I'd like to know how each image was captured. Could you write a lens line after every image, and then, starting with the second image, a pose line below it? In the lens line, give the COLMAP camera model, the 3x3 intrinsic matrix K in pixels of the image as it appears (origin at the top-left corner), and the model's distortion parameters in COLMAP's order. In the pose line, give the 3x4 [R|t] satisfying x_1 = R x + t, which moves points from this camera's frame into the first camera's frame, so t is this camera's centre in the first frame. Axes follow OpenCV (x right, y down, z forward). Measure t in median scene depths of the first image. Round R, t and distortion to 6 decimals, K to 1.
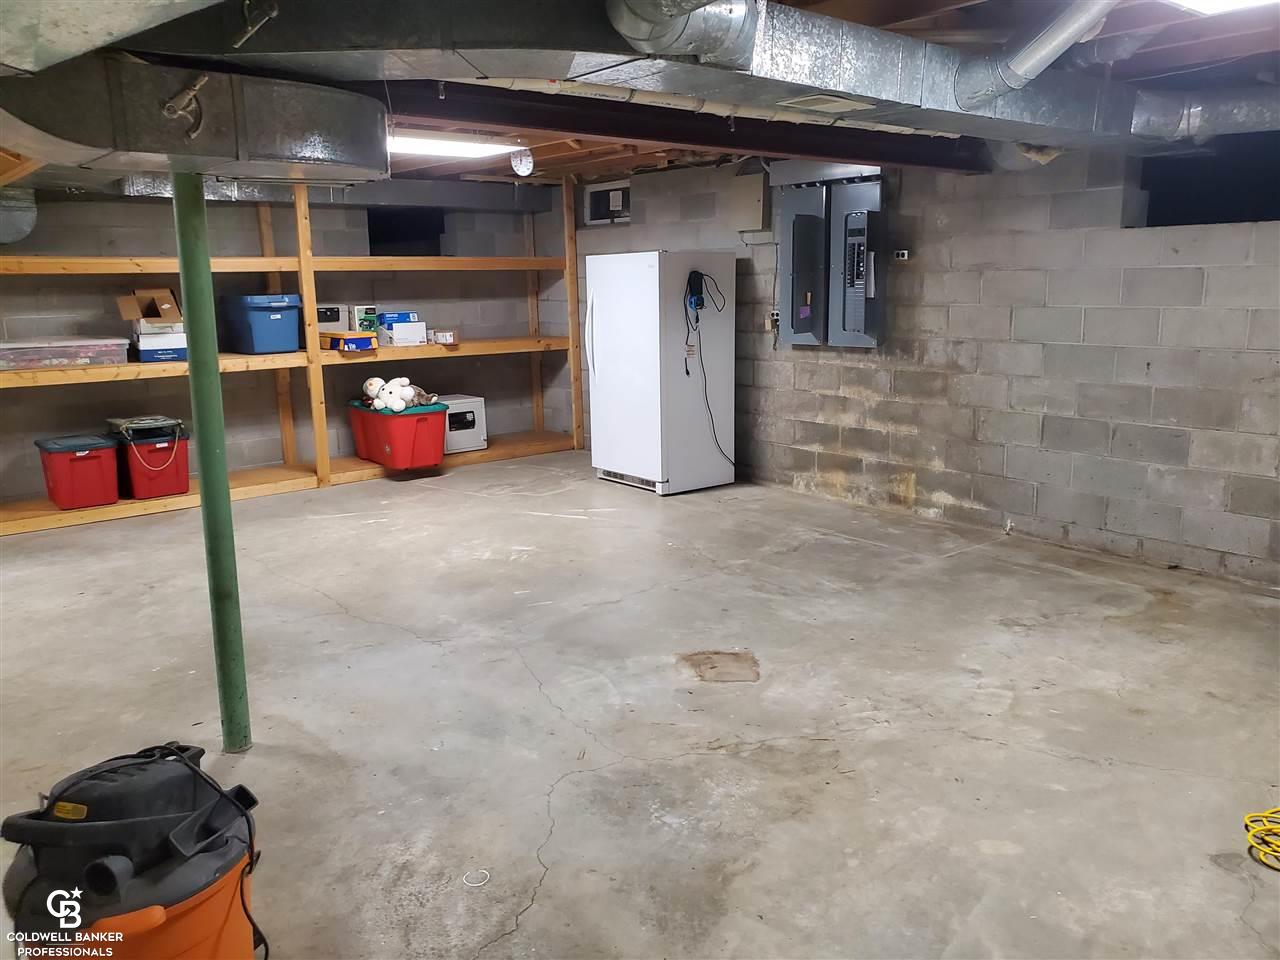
lens RADIAL K [[997.7, 0, 673.7], [0, 997.7, 486.4], [0, 0, 1]] dist [0.010280, 0.006163]
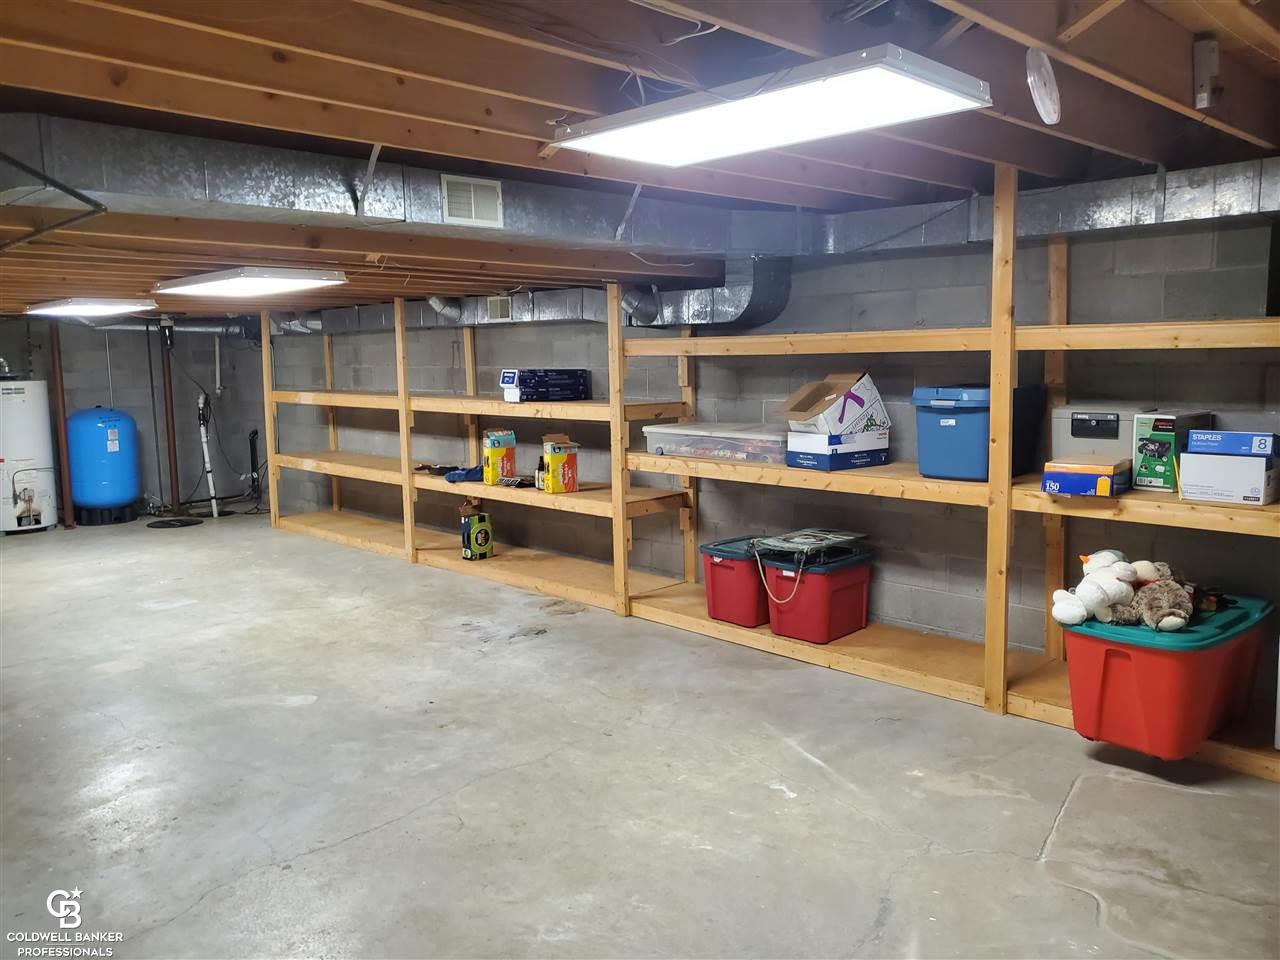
lens RADIAL K [[997.7, 0, 673.7], [0, 997.7, 486.4], [0, 0, 1]] dist [0.010280, 0.006163]
pose [[0.075976, 0.148970, -0.985919, 0.233014], [-0.197369, 0.971459, 0.131576, -0.192859], [0.977381, 0.184593, 0.103210, 0.832847]]
